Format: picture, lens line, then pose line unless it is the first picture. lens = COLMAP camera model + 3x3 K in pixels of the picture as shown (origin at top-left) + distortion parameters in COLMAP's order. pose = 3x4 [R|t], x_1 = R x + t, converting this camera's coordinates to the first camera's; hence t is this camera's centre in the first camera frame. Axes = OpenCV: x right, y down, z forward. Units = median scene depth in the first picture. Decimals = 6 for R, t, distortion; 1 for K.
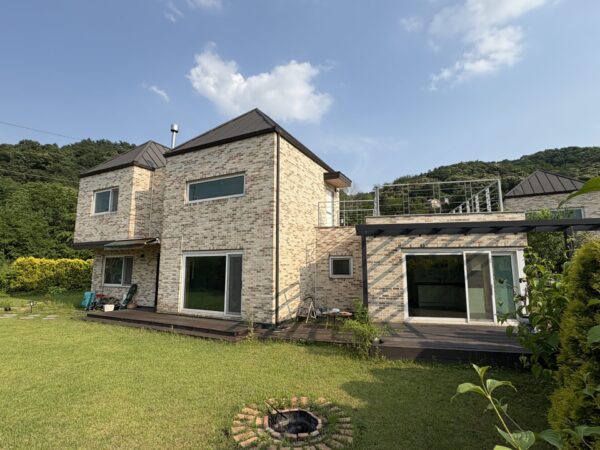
lens RADIAL K [[292.8, 0, 300.3], [0, 292.8, 226.4], [0, 0, 1]] dist [-0.000614, -0.000135]
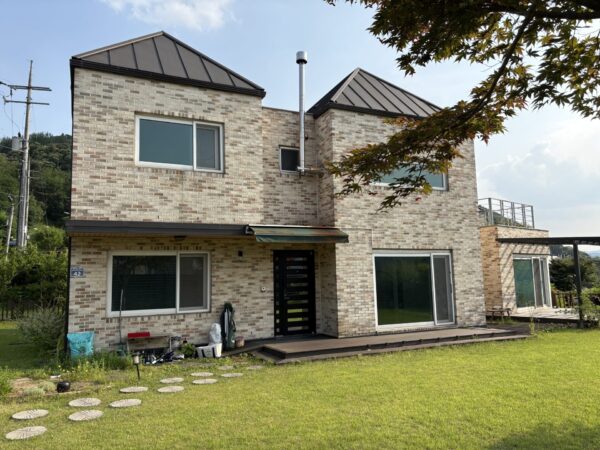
lens RADIAL K [[456.3, 0, 300.3], [0, 456.3, 224.0], [0, 0, 1]] dist [0.010646, 0.000291]
pose [[0.620557, 0.076992, 0.780372, -1.519960], [-0.086158, 0.995838, -0.029736, 0.076955], [-0.779413, -0.048782, 0.624608, 0.457589]]
